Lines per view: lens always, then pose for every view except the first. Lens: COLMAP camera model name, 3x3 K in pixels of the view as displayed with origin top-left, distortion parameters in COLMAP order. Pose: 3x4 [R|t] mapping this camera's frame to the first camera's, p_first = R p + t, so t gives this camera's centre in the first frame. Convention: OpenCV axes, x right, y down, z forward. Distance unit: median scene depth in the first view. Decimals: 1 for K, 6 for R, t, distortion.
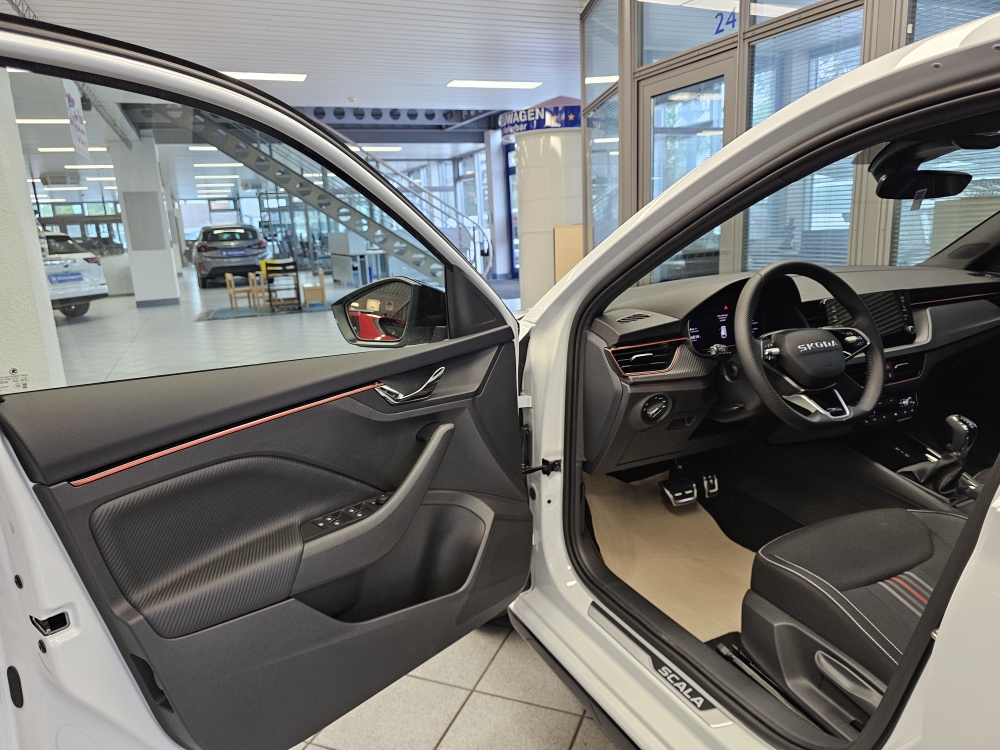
lens RADIAL K [[669.9, 0, 496.3], [0, 669.9, 377.8], [0, 0, 1]] dist [0.047067, -0.050194]
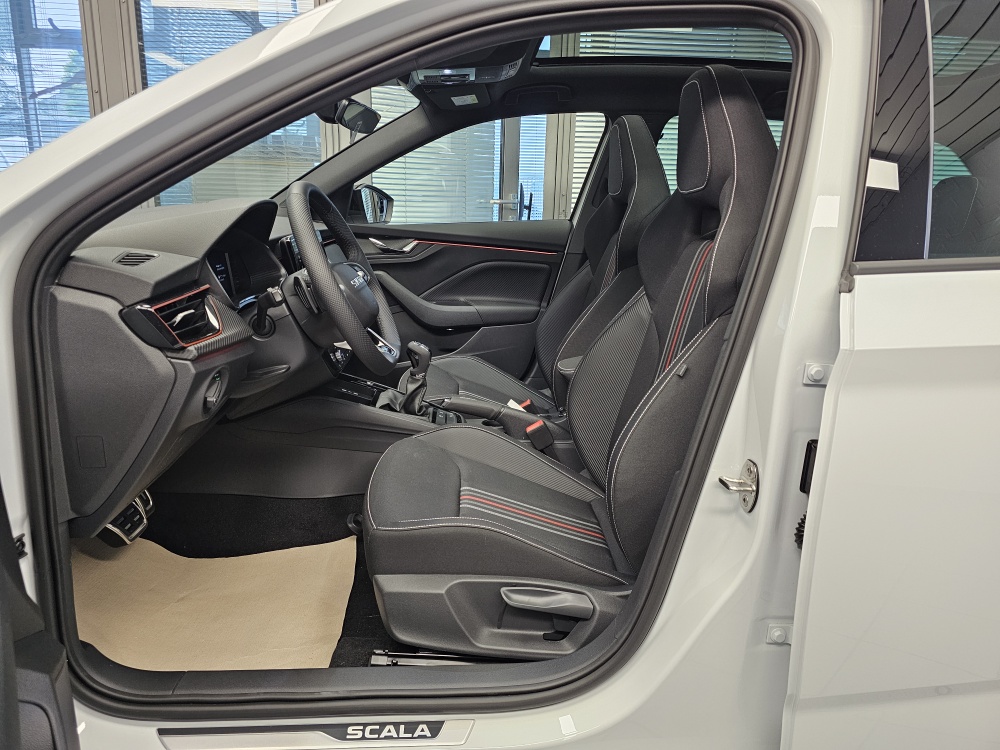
lens RADIAL K [[674.3, 0, 488.4], [0, 674.3, 371.7], [0, 0, 1]] dist [0.080651, -0.097165]
pose [[0.369512, -0.178894, 0.911843, -0.275649], [0.163771, 0.978470, 0.125600, -0.014183], [-0.914680, 0.102923, 0.390854, 0.493324]]
